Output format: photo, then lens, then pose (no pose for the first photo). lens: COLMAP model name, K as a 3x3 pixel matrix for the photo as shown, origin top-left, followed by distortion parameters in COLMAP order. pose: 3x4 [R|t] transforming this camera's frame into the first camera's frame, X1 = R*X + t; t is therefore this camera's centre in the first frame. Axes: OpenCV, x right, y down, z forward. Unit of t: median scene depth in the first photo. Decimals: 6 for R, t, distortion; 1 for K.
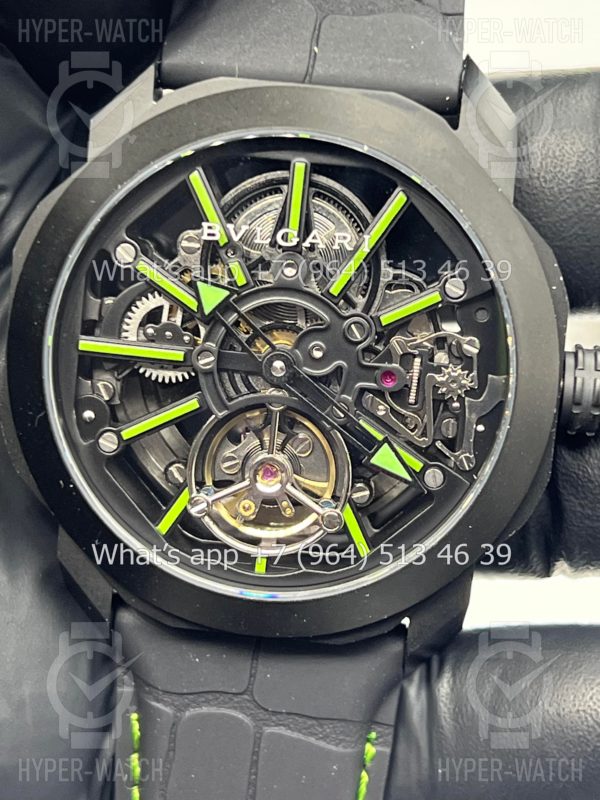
lens RADIAL K [[1831.2, 0, 300.0], [0, 1831.2, 400.0], [0, 0, 1]] dist [0.178449, 0.270482]
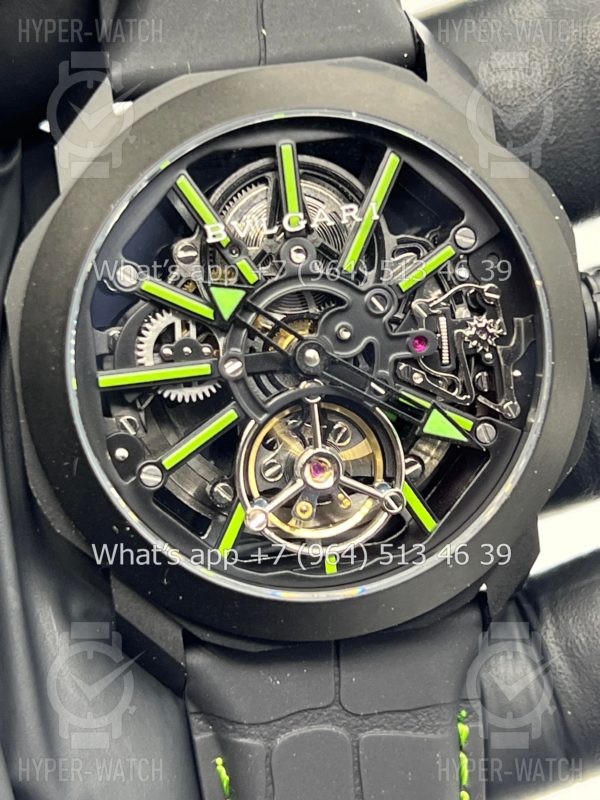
lens RADIAL K [[1831.2, 0, 300.0], [0, 1831.2, 400.0], [0, 0, 1]] dist [0.178449, 0.270482]
pose [[0.953609, -0.223423, 0.201770, -0.213983], [0.231373, 0.972727, -0.016403, 0.018402], [-0.192602, 0.062326, 0.979296, 0.060143]]
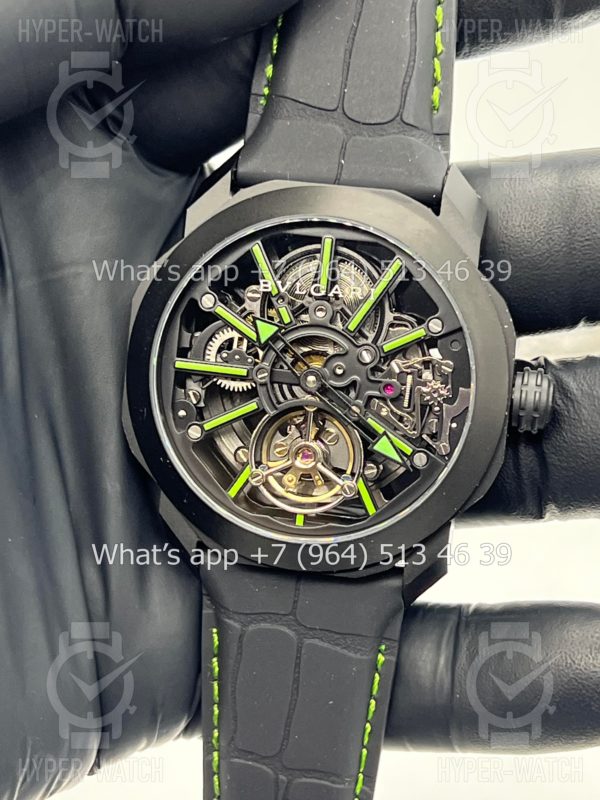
lens RADIAL K [[1800.1, 0, 300.0], [0, 1800.1, 400.0], [0, 0, 1]] dist [0.131709, -0.070642]
pose [[0.995067, 0.011287, -0.098565, 0.116797], [-0.015271, 0.999093, -0.039758, 0.052955], [0.098026, 0.041067, 0.994336, -0.395516]]
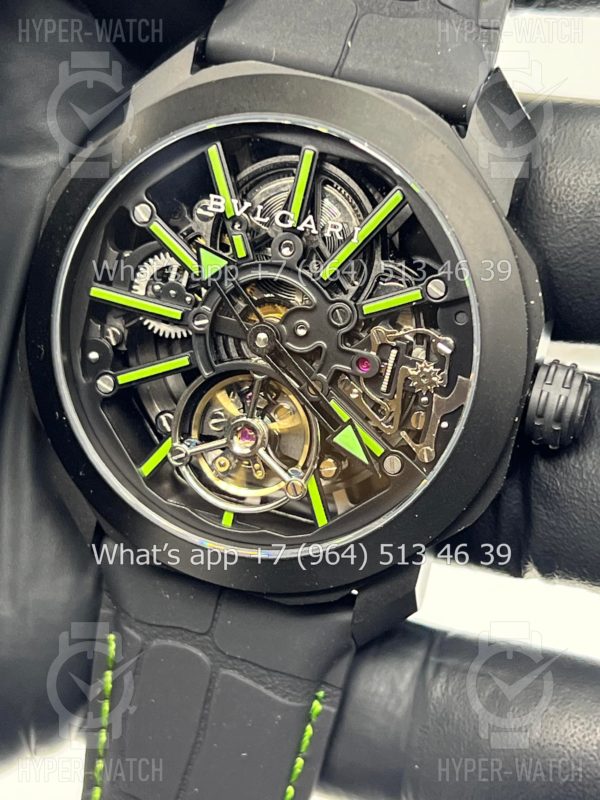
lens RADIAL K [[1831.2, 0, 300.0], [0, 1831.2, 400.0], [0, 0, 1]] dist [0.178449, 0.270482]
pose [[0.972806, 0.153721, -0.173261, 0.196951], [-0.147827, 0.987919, 0.046500, -0.035073], [0.178316, -0.019623, 0.983778, -0.043674]]
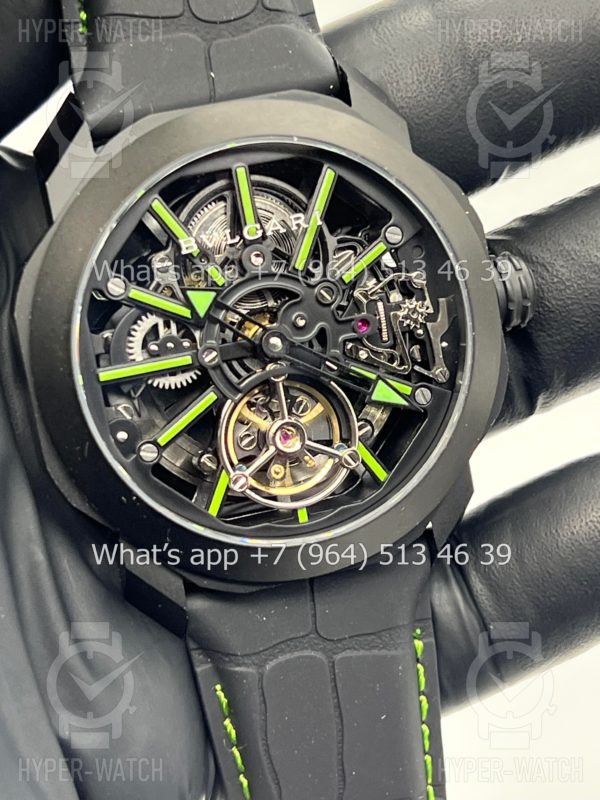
lens RADIAL K [[1831.2, 0, 300.0], [0, 1831.2, 400.0], [0, 0, 1]] dist [0.178449, 0.270482]
pose [[0.918741, -0.296167, 0.261153, -0.304663], [0.304100, 0.952583, 0.010473, 0.008801], [-0.251871, 0.069795, 0.965241, -0.110694]]
